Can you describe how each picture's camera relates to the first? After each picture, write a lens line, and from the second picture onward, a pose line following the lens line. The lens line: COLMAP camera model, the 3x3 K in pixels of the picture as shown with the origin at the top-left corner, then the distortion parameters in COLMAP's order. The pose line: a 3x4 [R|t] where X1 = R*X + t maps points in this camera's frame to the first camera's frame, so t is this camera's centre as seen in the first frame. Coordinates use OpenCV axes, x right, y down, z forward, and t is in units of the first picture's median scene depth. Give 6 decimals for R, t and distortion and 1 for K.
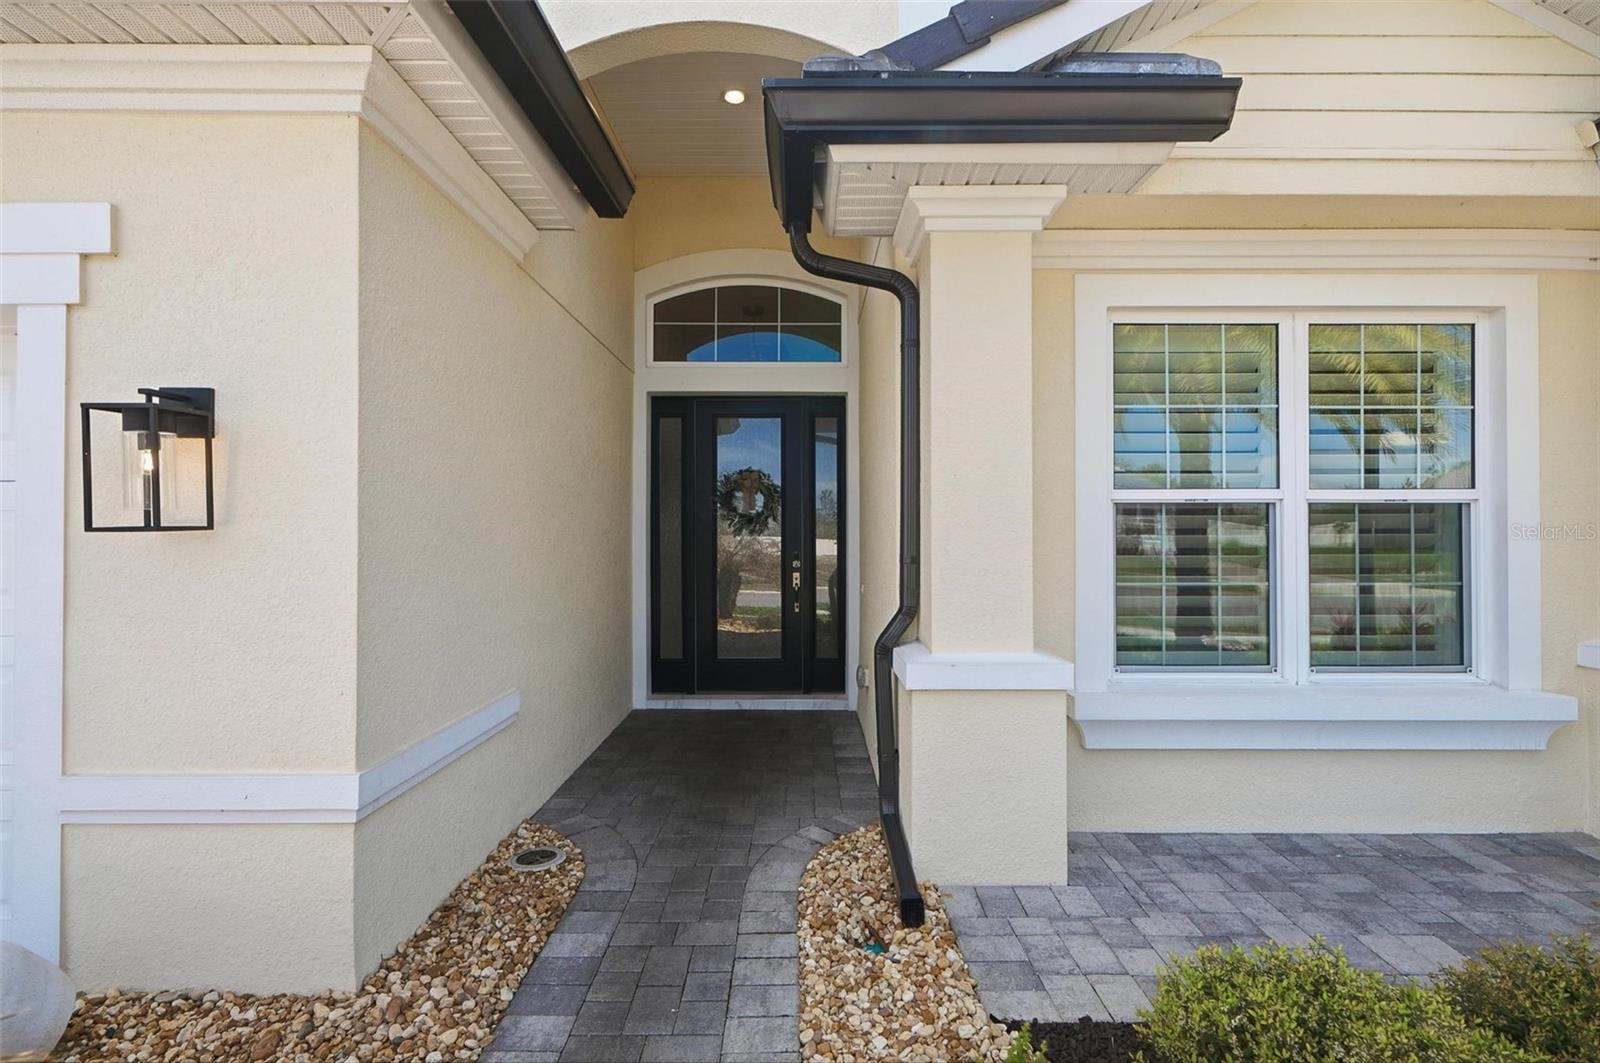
lens RADIAL K [[734.7, 0, 803.2], [0, 734.7, 527.1], [0, 0, 1]] dist [0.001028, 0.000059]
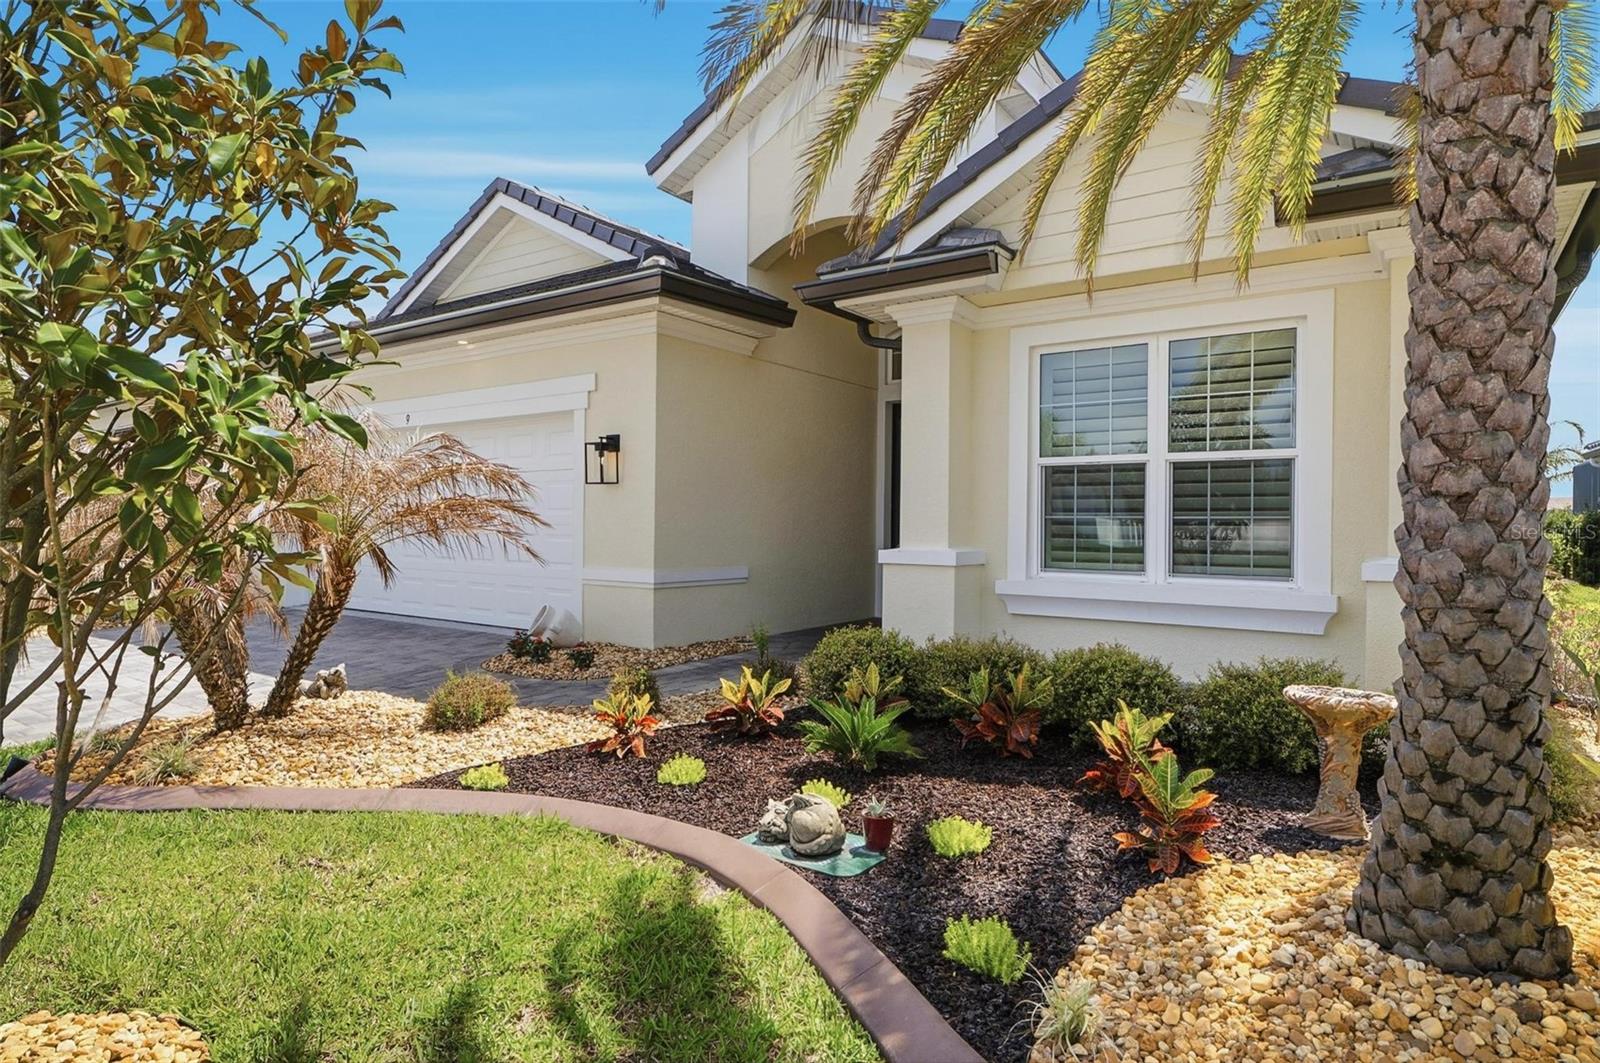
lens RADIAL K [[884.3, 0, 800.4], [0, 884.3, 529.5], [0, 0, 1]] dist [0.000186, -0.000081]
pose [[0.817409, 0.010003, -0.575971, 1.336835], [-0.005333, 0.999938, 0.009798, 0.108831], [0.576033, -0.004937, 0.817411, -1.071017]]
